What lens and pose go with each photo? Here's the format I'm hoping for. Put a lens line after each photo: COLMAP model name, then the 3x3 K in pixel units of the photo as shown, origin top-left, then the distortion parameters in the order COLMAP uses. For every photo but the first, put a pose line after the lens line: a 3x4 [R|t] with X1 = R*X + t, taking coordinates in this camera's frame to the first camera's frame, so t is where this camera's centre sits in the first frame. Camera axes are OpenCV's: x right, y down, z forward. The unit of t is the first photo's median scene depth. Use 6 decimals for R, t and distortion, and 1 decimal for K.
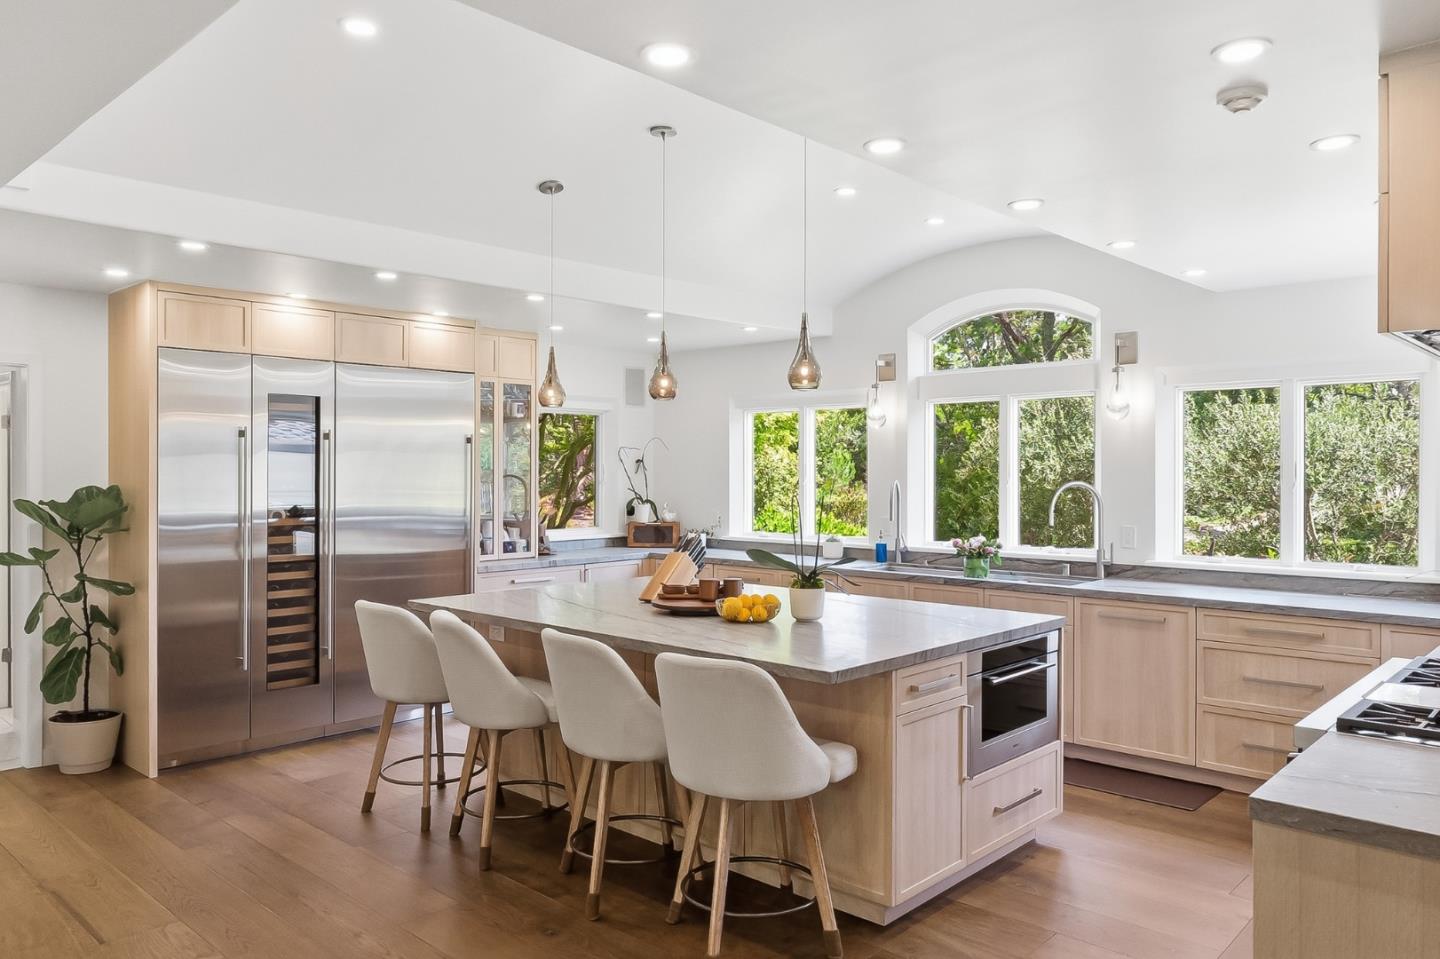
lens RADIAL K [[1014.0, 0, 722.9], [0, 1014.0, 475.0], [0, 0, 1]] dist [0.004280, 0.005170]
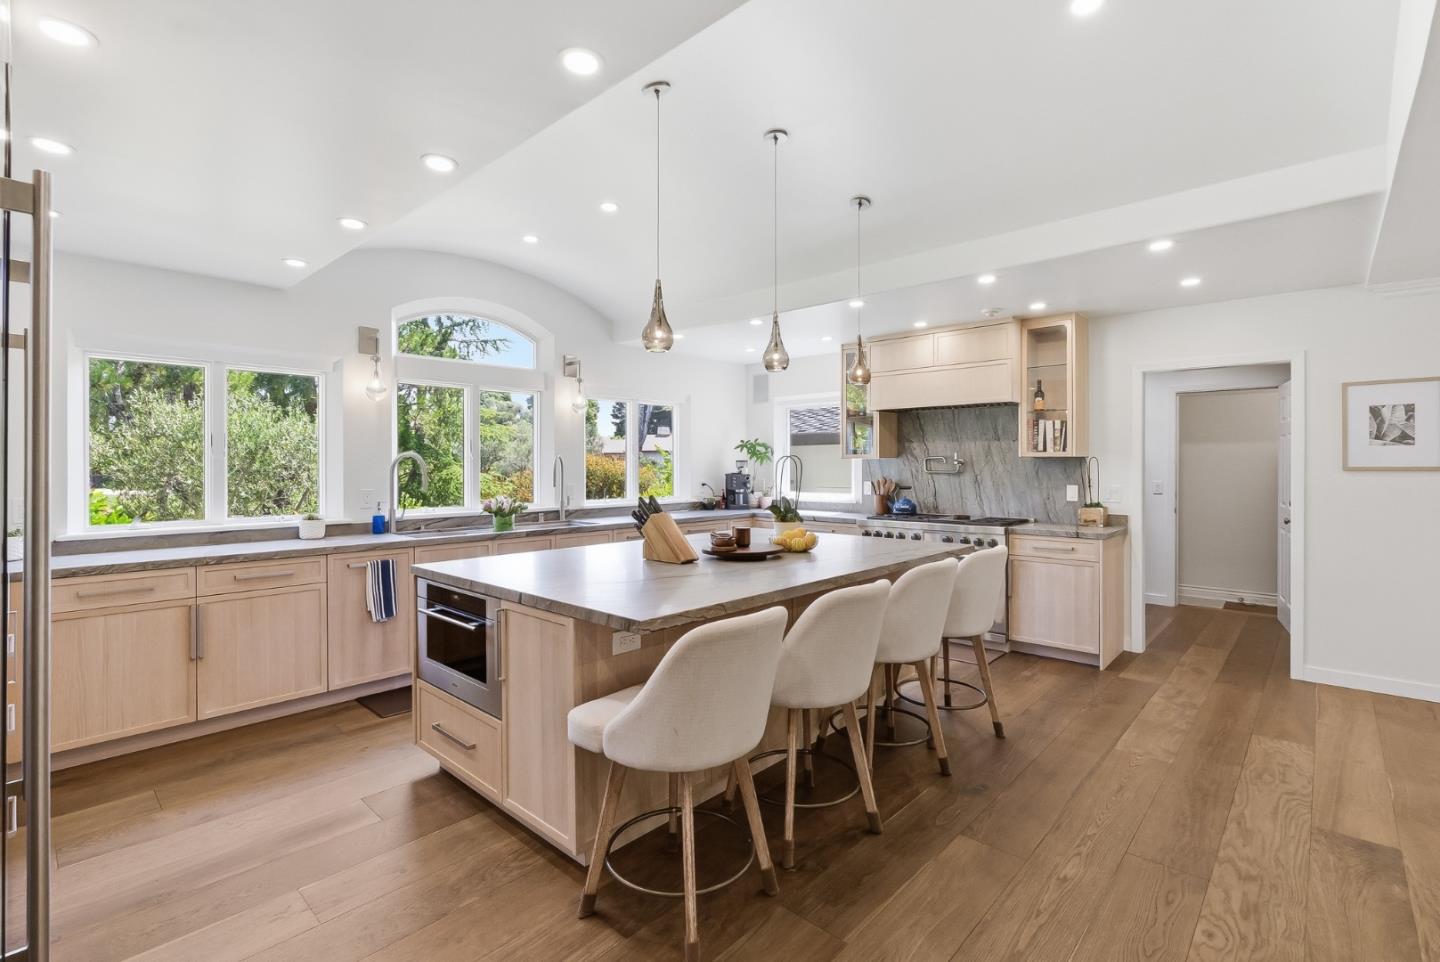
lens RADIAL K [[662.5, 0, 717.7], [0, 662.5, 470.0], [0, 0, 1]] dist [0.002476, 0.000212]
pose [[0.001730, -0.007602, 0.999970, -0.621062], [0.005736, 0.999955, 0.007592, 0.023728], [-0.999982, 0.005722, 0.001774, 0.819687]]
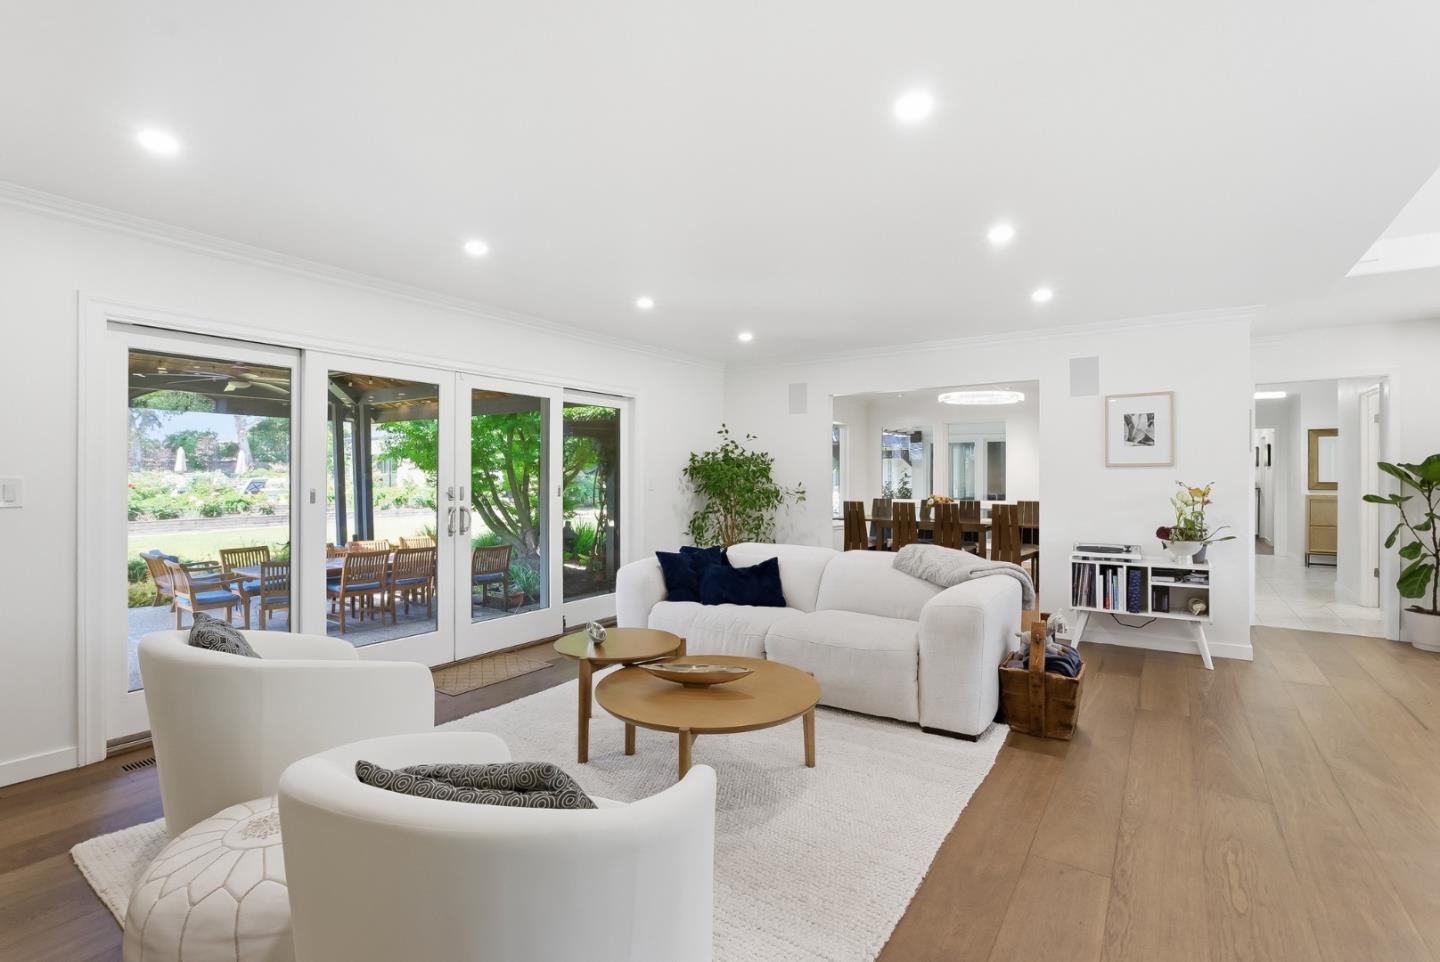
lens RADIAL K [[646.8, 0, 720.0], [0, 646.8, 481.0], [0, 0, 1]] dist [-0.000132, 0.000433]
pose [[0.143119, 0.005853, -0.989688, 0.137622], [-0.007916, 0.999957, 0.004769, 0.054230], [0.989674, 0.007152, 0.143160, -0.137804]]
